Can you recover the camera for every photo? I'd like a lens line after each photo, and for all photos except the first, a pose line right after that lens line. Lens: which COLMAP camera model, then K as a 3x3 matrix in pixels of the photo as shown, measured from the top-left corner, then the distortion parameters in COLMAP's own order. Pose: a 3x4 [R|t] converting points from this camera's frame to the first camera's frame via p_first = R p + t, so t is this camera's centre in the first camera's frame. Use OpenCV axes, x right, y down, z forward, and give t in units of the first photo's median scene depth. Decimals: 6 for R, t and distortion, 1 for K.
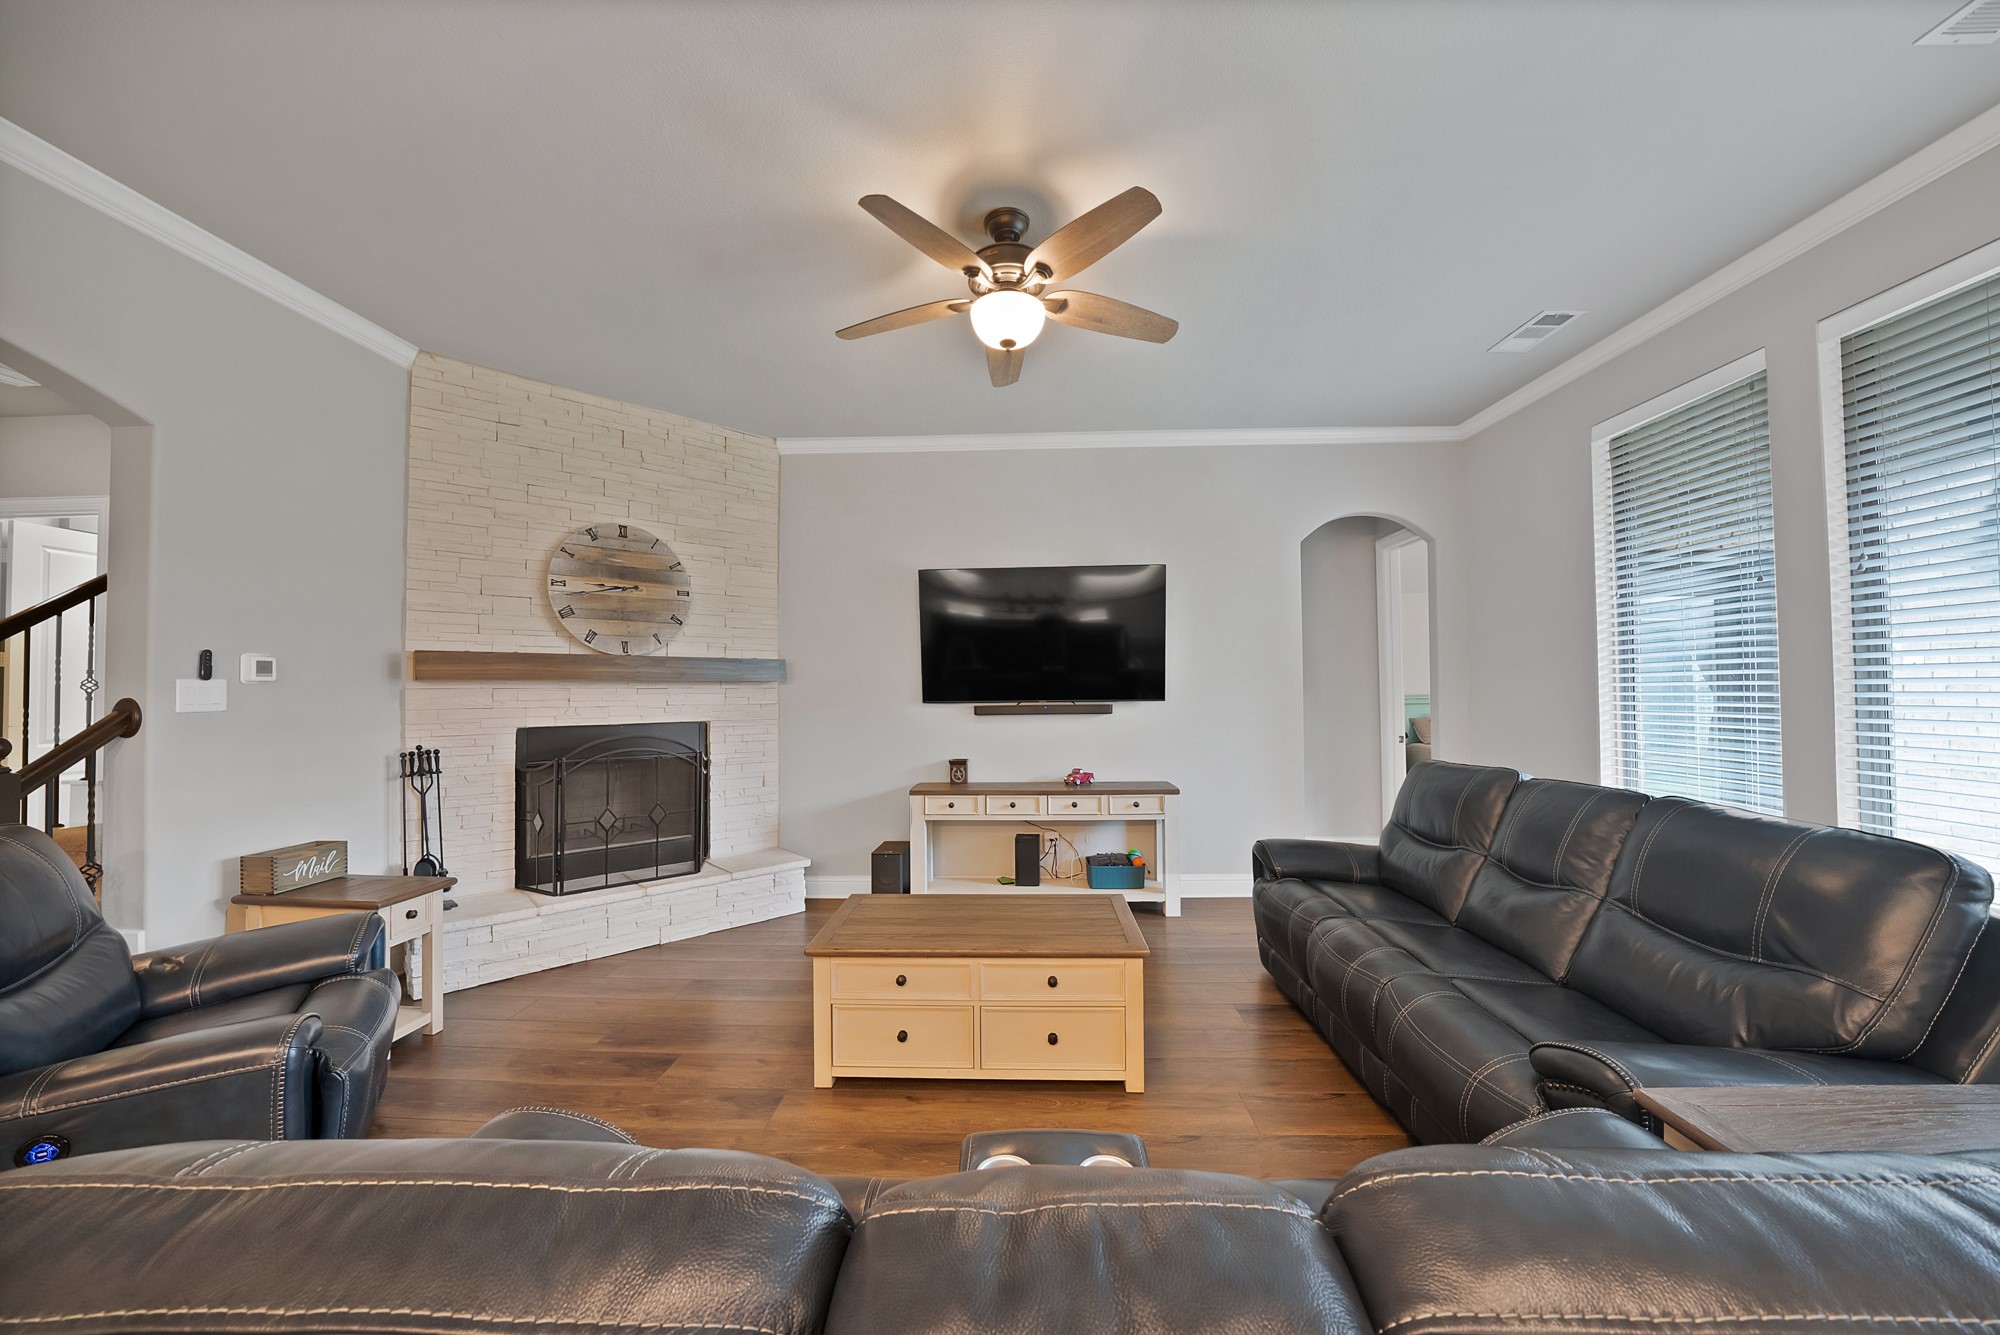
lens RADIAL K [[716.9, 0, 993.0], [0, 716.9, 675.8], [0, 0, 1]] dist [-0.030994, 0.004804]
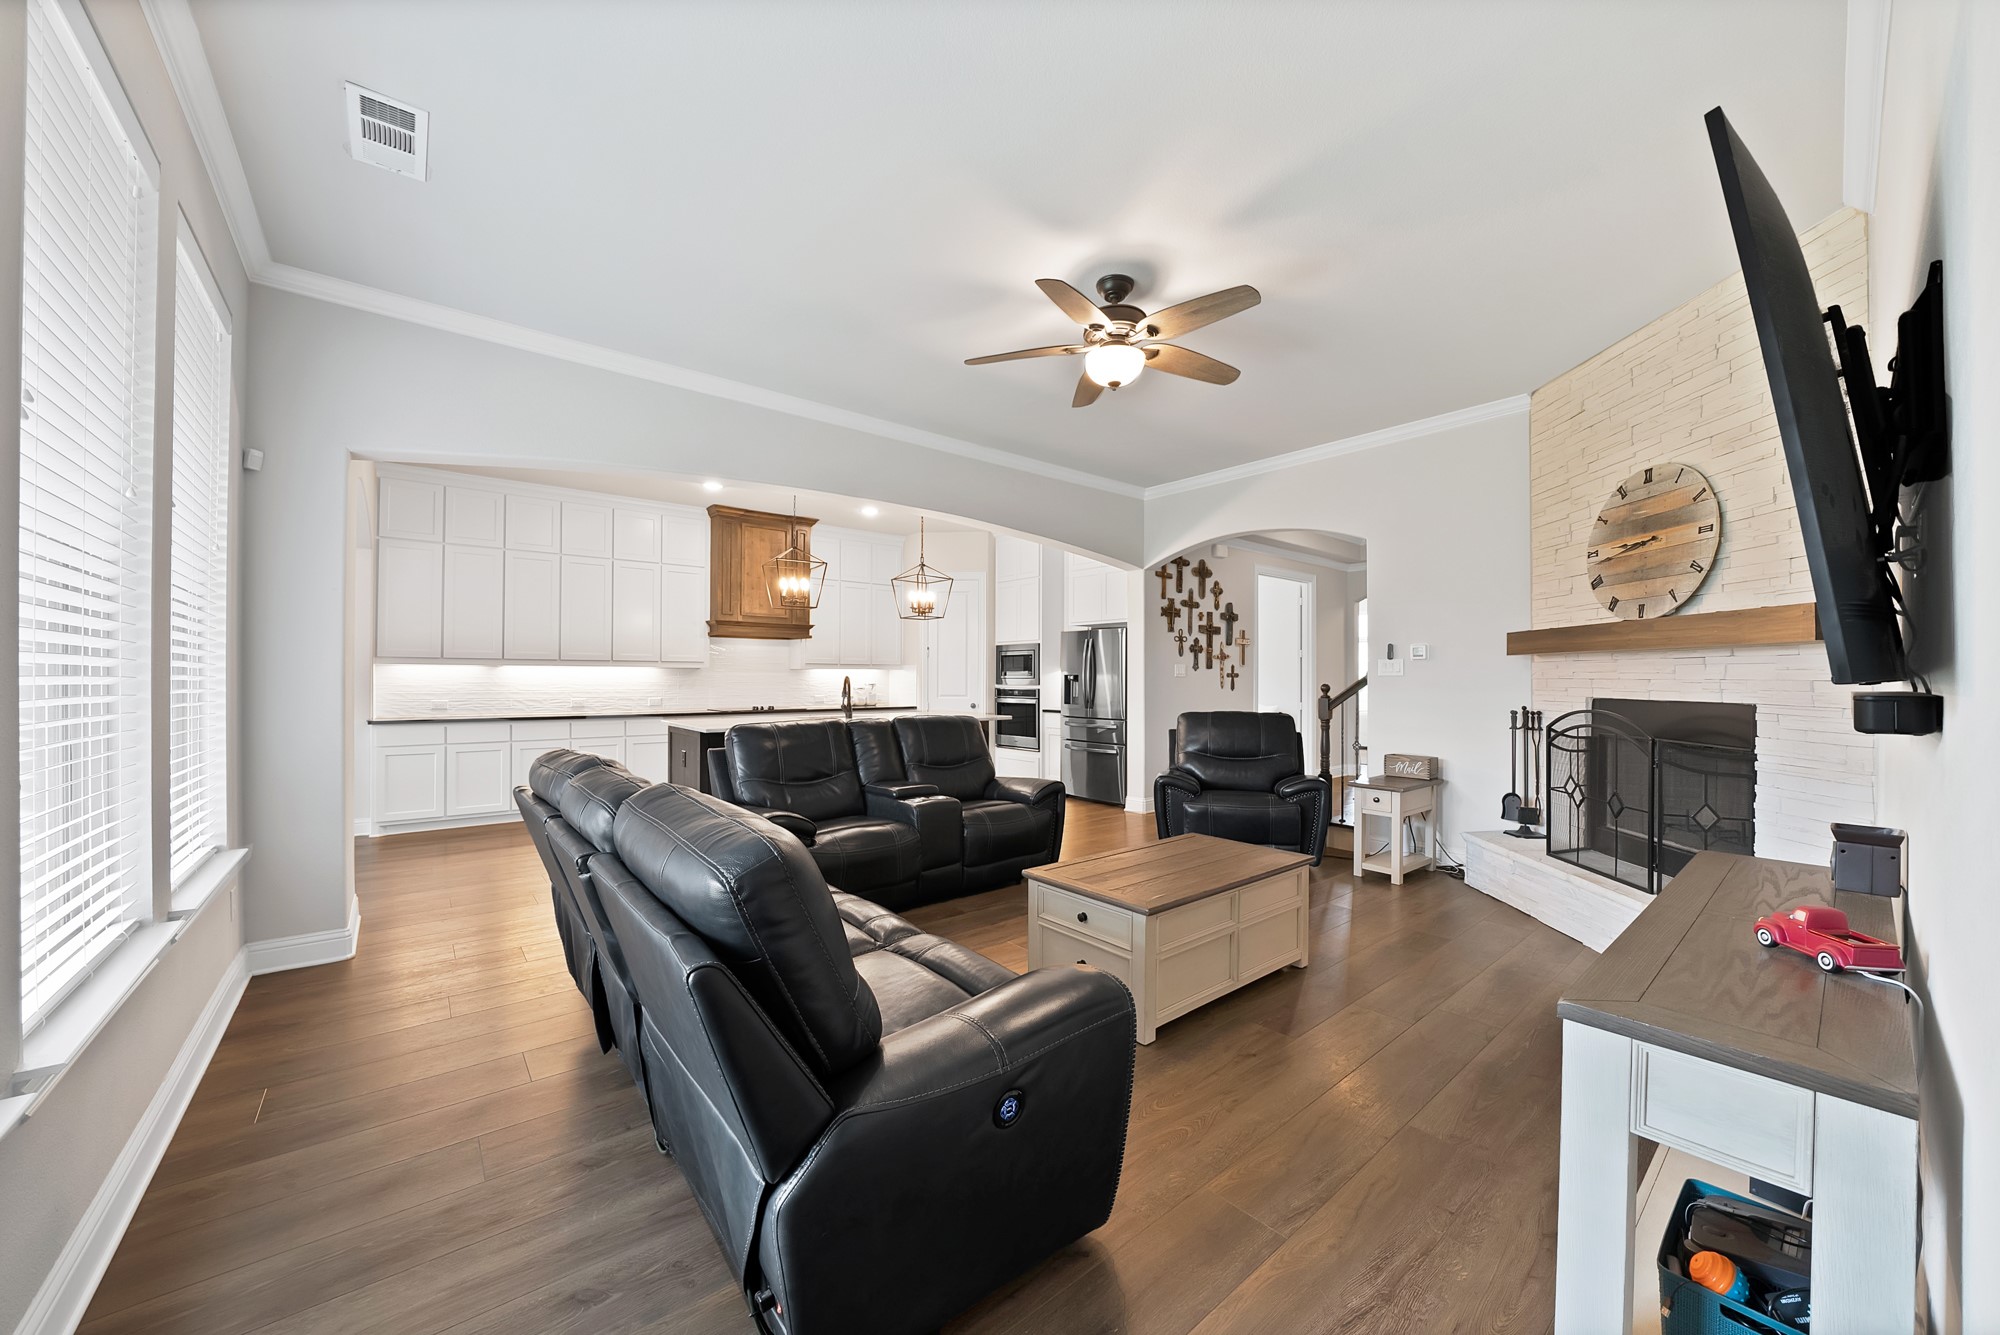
lens RADIAL K [[752.0, 0, 1000.0], [0, 752.0, 667.5], [0, 0, 1]] dist [-0.025872, 0.000029]
pose [[-0.747063, -0.004618, -0.664737, 0.661369], [0.014645, 0.999619, -0.023403, 0.038086], [0.664592, -0.027218, -0.746710, 1.148772]]
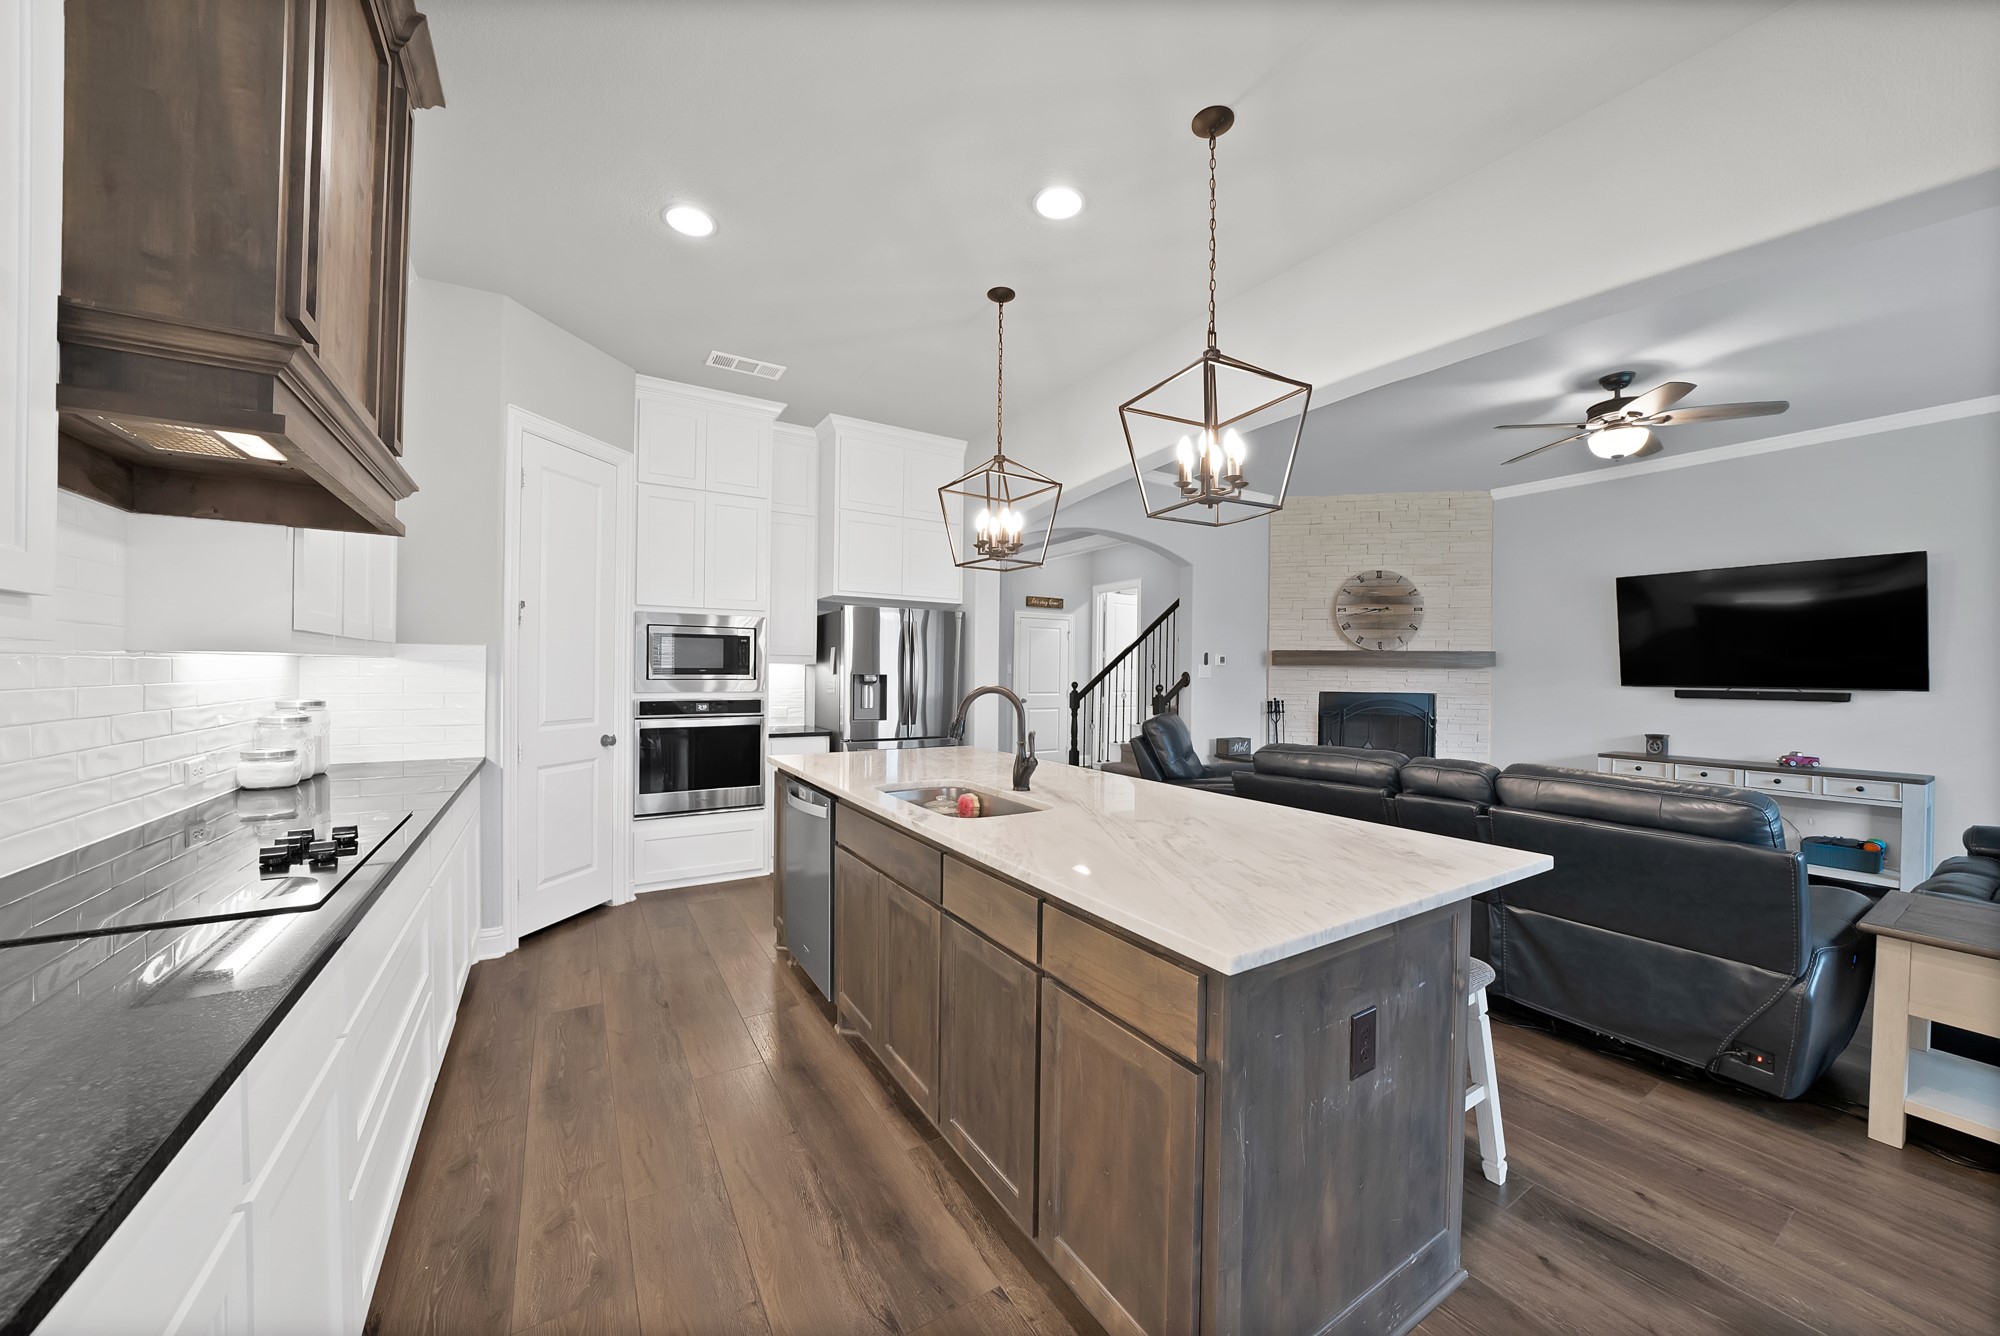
lens RADIAL K [[715.5, 0, 1011.2], [0, 715.5, 672.0], [0, 0, 1]] dist [-0.023642, 0.000235]
pose [[0.574555, 0.015315, -0.818322, 0.335582], [0.000295, 0.999821, 0.018919, -0.010673], [0.818466, -0.011112, 0.574448, -0.637108]]
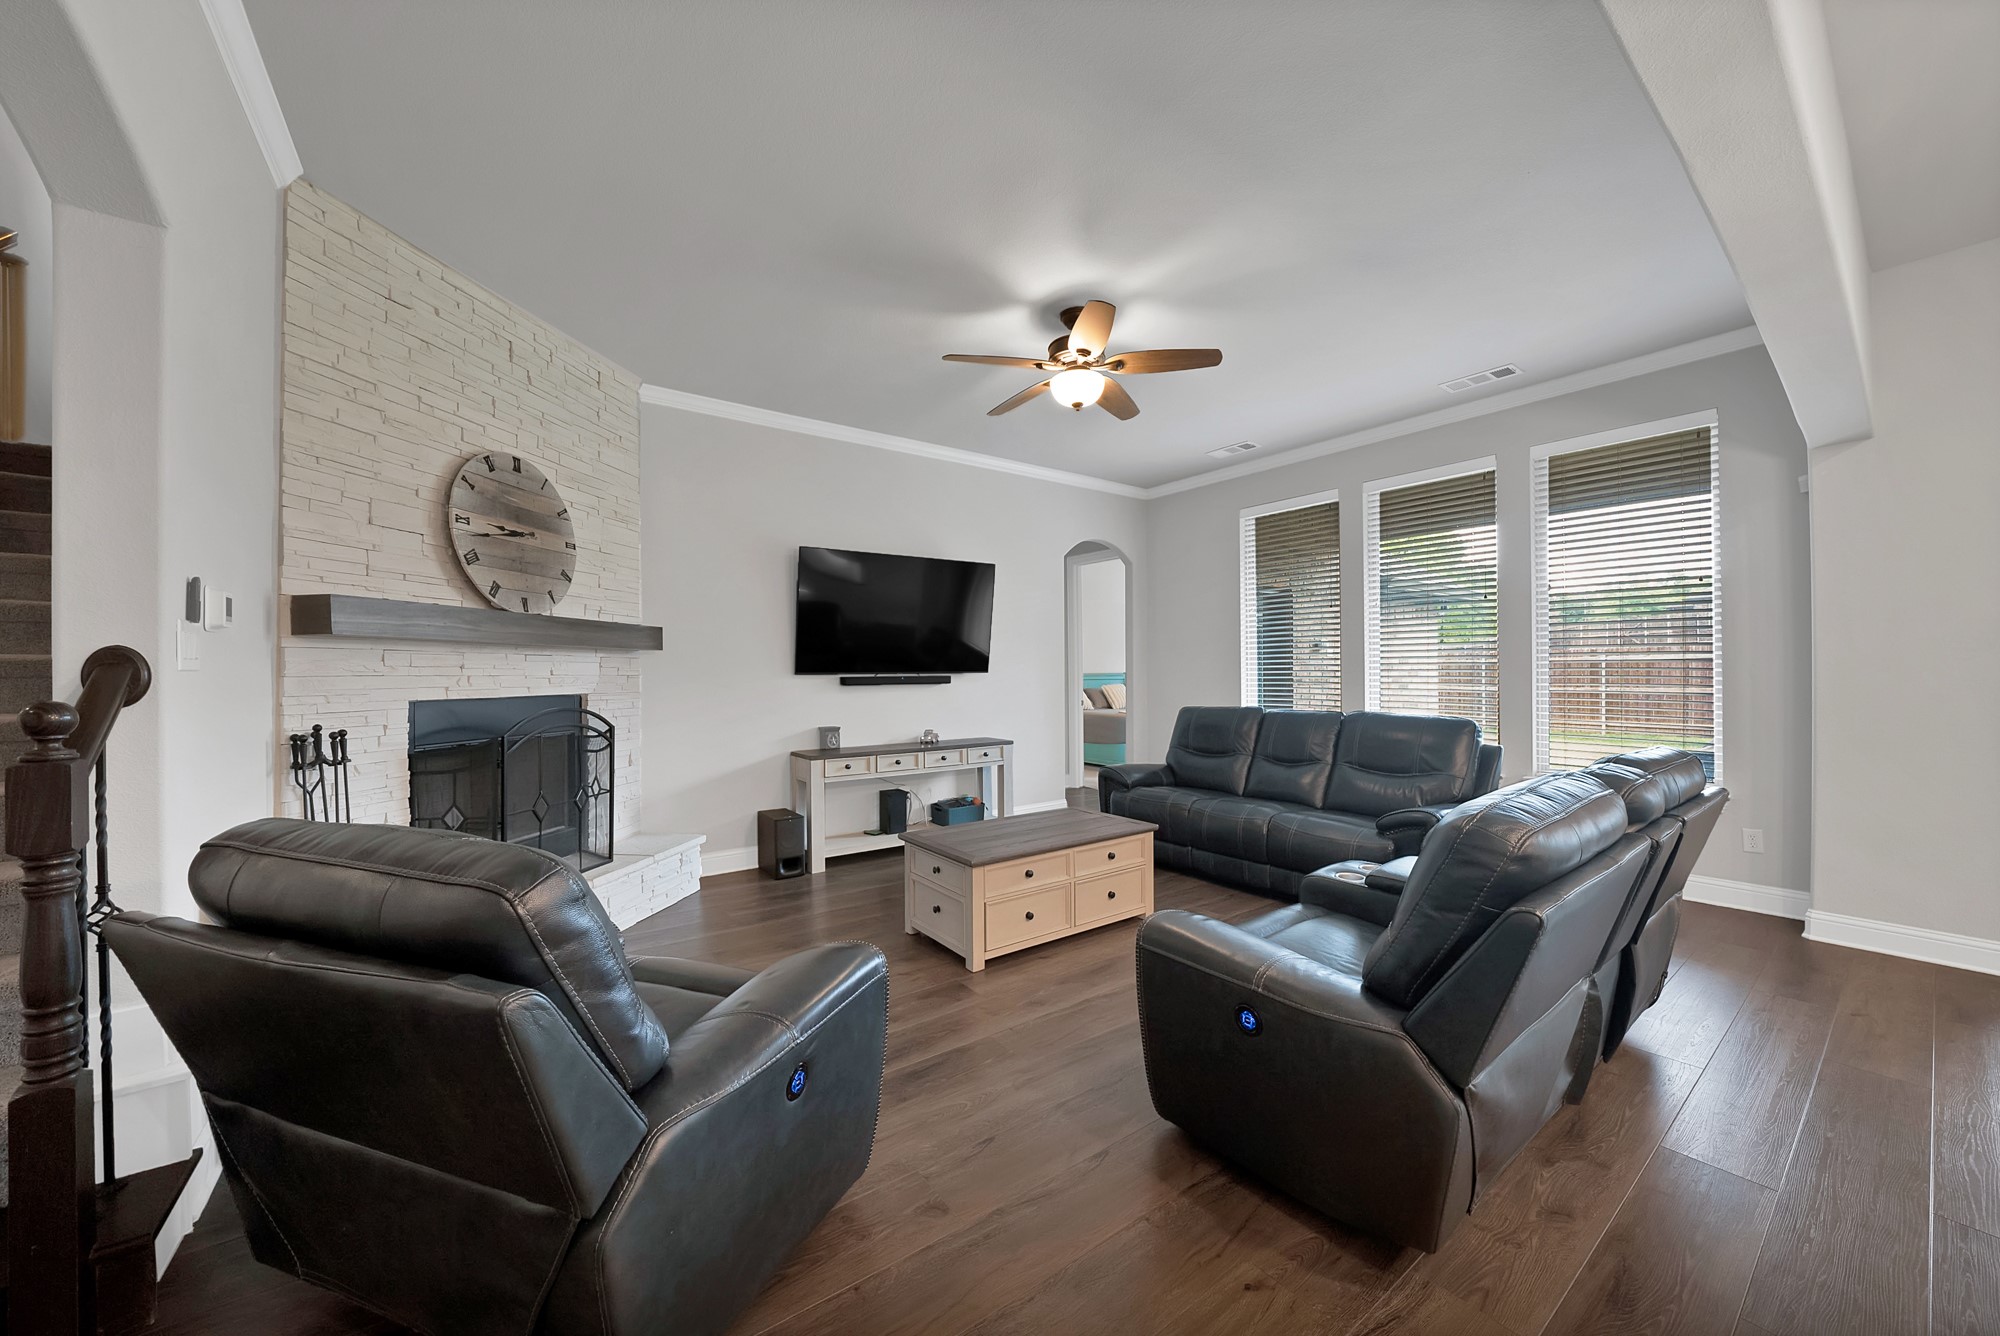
lens RADIAL K [[715.5, 0, 1011.2], [0, 715.5, 672.0], [0, 0, 1]] dist [-0.023642, 0.000235]
pose [[0.783839, 0.002926, 0.620957, -0.585720], [-0.012305, 0.999866, 0.010821, 0.022906], [-0.620842, -0.016123, 0.783770, -0.008378]]
